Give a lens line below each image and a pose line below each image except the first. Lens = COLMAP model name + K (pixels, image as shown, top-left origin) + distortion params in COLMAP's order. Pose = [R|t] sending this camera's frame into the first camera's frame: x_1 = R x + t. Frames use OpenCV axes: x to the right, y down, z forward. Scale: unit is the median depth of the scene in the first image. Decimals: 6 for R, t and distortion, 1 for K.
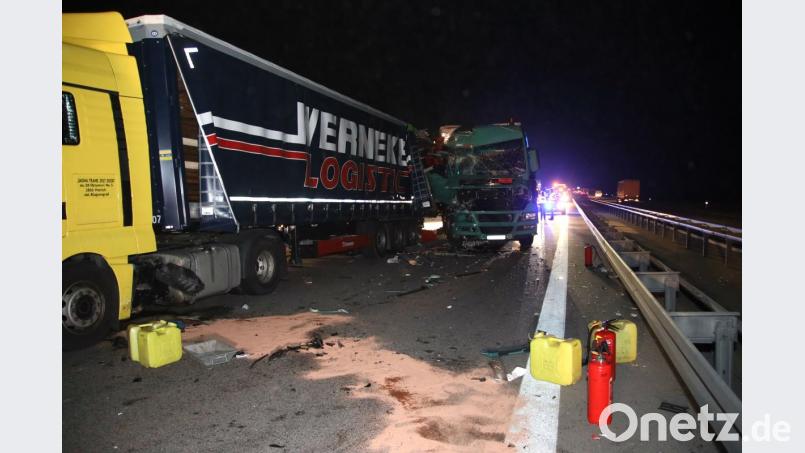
lens RADIAL K [[556.5, 0, 400.0], [0, 556.5, 229.6], [0, 0, 1]] dist [-0.142703, 0.108063]
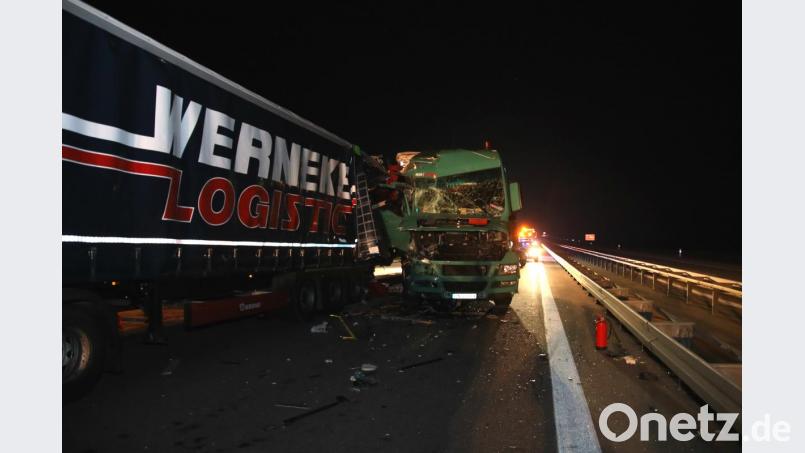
lens RADIAL K [[556.5, 0, 400.0], [0, 556.5, 229.6], [0, 0, 1]] dist [-0.142703, 0.108063]
pose [[0.997942, 0.027214, 0.058055, 0.055694], [-0.022857, 0.996965, -0.074427, -0.025301], [-0.059904, 0.072946, 0.995535, 0.347341]]
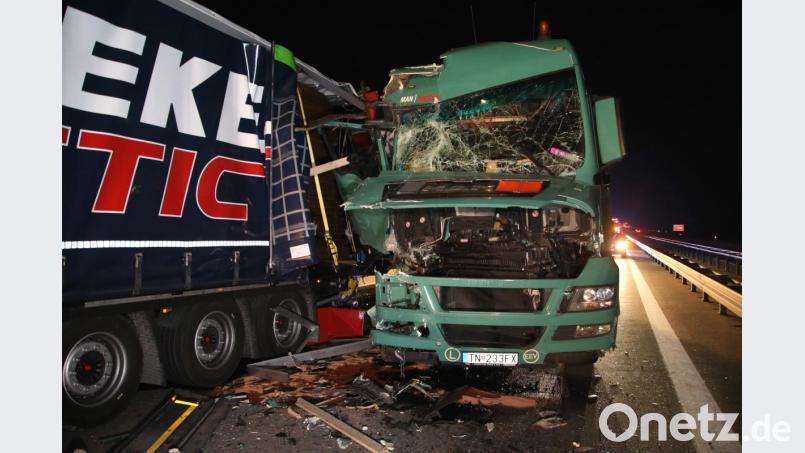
lens RADIAL K [[556.5, 0, 400.0], [0, 556.5, 229.6], [0, 0, 1]] dist [-0.142703, 0.108063]
pose [[0.996743, 0.020011, -0.078125, 0.202546], [-0.024483, 0.998090, -0.056712, -0.059615], [0.076841, 0.058440, 0.995329, 0.936115]]
